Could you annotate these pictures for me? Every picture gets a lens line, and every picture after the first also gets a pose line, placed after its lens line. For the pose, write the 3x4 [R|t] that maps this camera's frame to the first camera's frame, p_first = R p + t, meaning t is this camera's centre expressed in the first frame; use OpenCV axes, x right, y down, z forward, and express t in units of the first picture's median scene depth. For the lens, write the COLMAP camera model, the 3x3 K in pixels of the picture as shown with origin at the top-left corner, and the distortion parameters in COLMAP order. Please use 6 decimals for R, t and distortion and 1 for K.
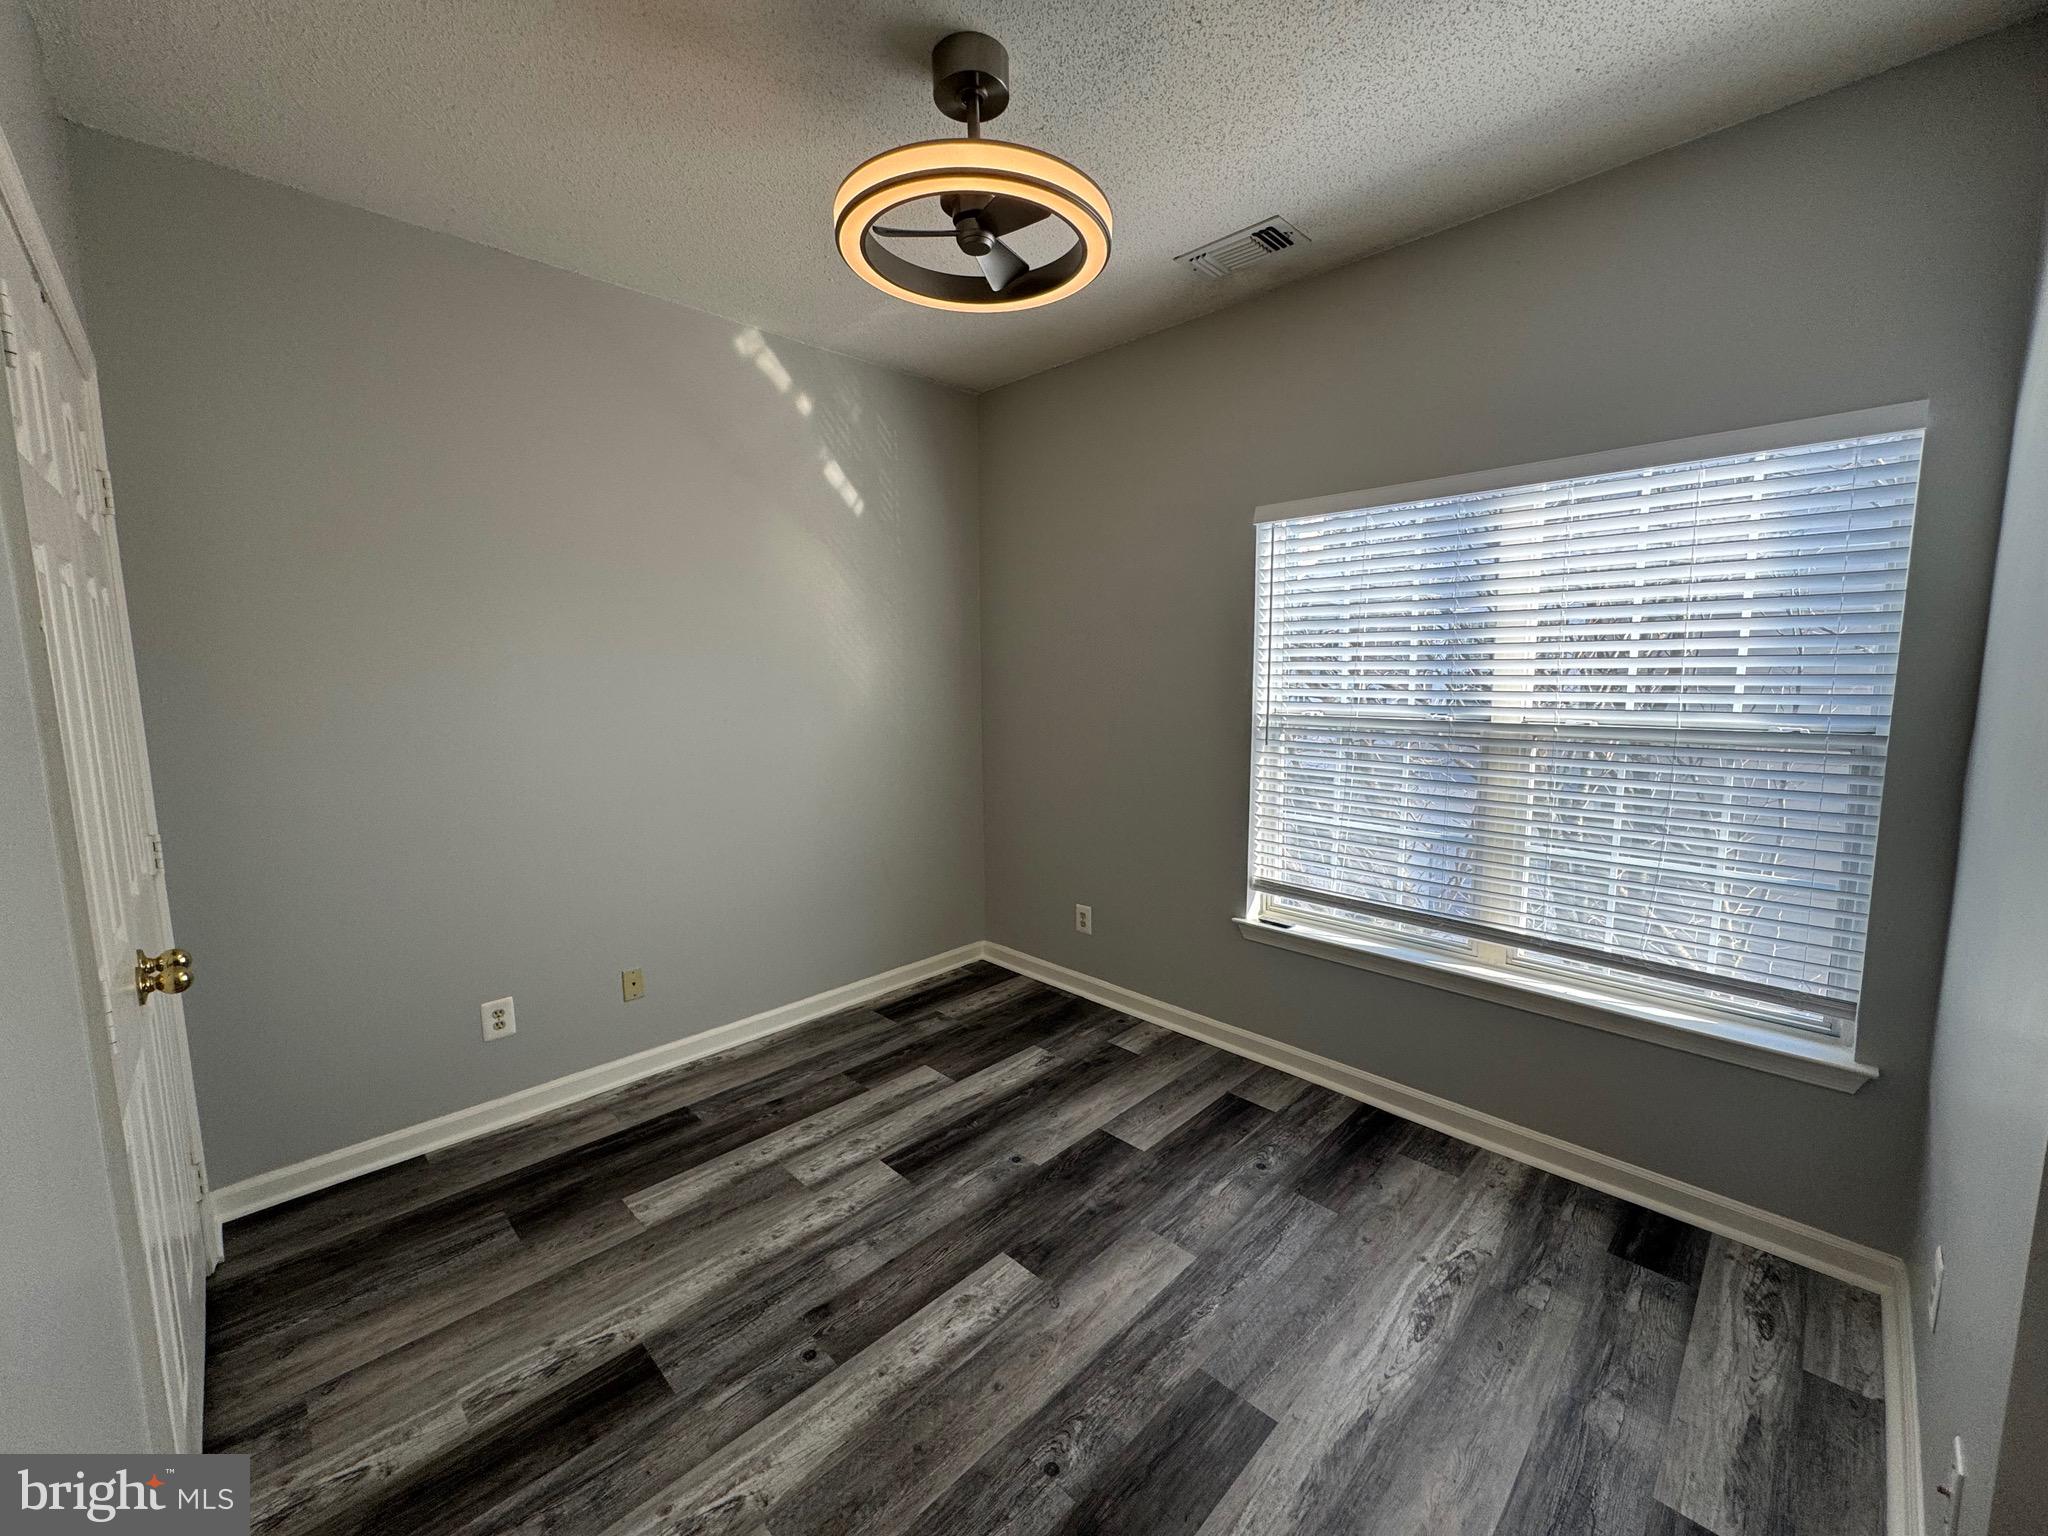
lens RADIAL K [[816.0, 0, 1039.0], [0, 816.0, 765.9], [0, 0, 1]] dist [0.003596, -0.001325]
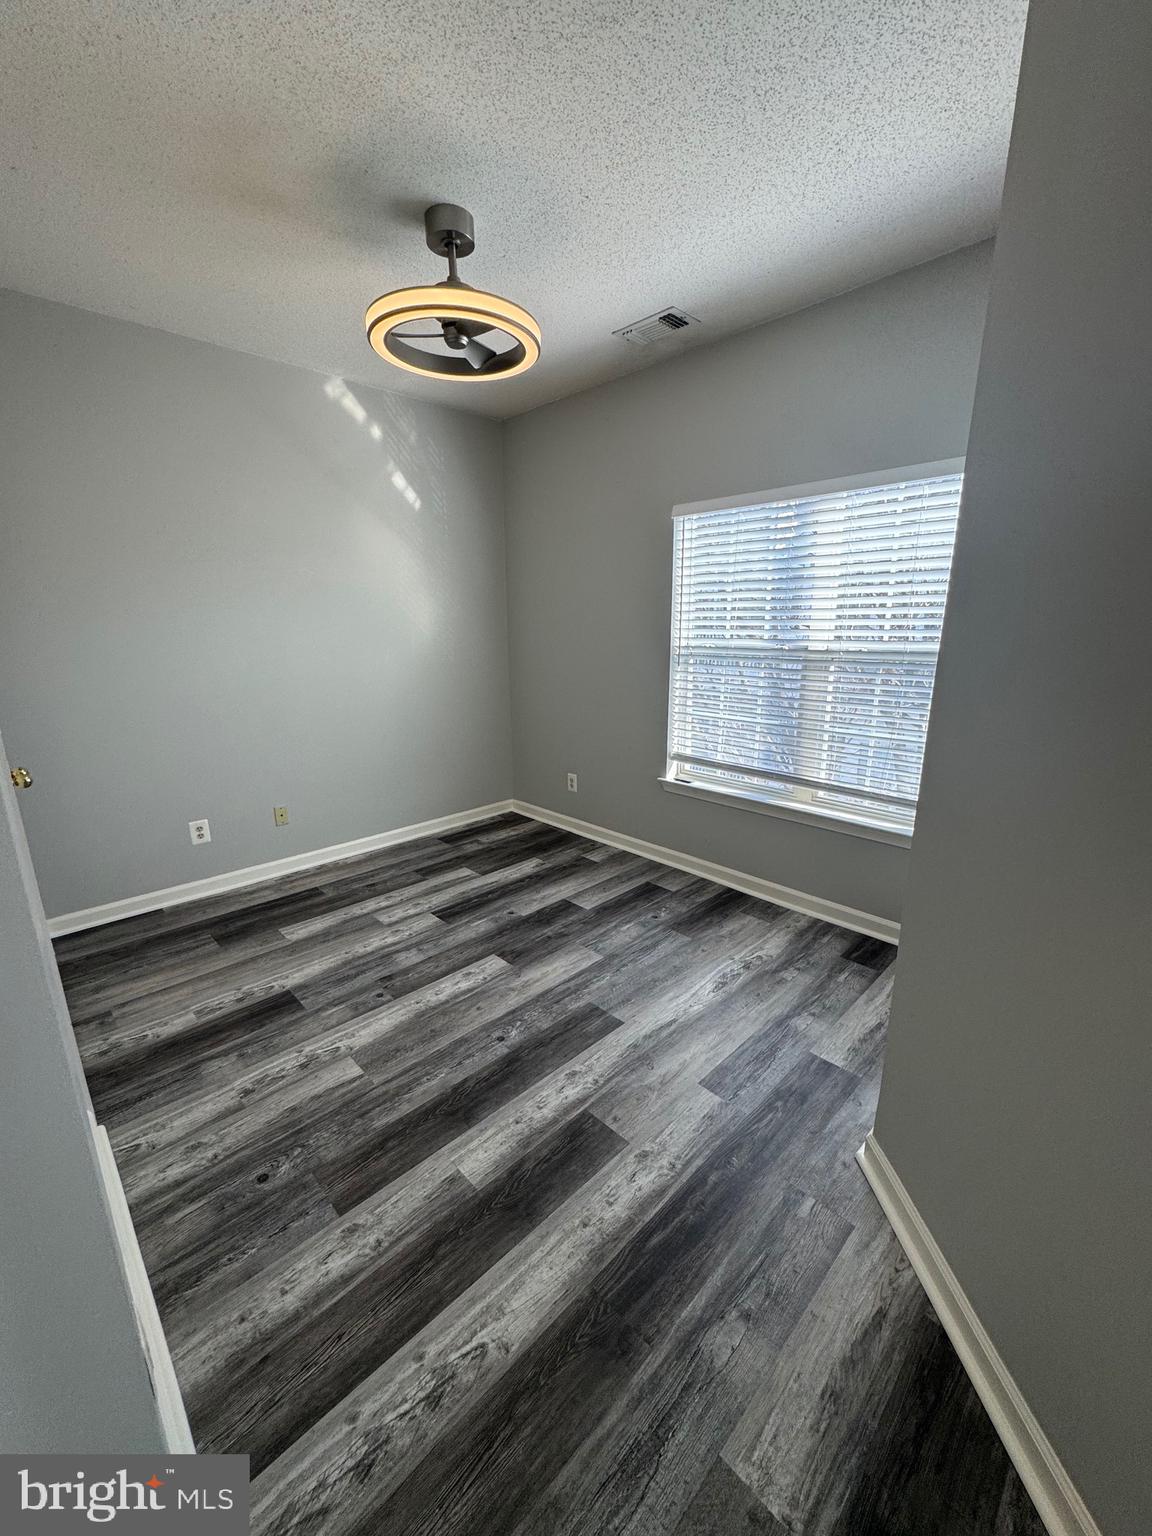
lens RADIAL K [[612.0, 0, 586.6], [0, 612.0, 769.3], [0, 0, 1]] dist [0.003596, -0.001325]
pose [[0.999912, 0.003380, -0.012806, 0.149600], [-0.001828, 0.992849, 0.119363, 0.038400], [0.013118, -0.119329, 0.992768, -0.223589]]
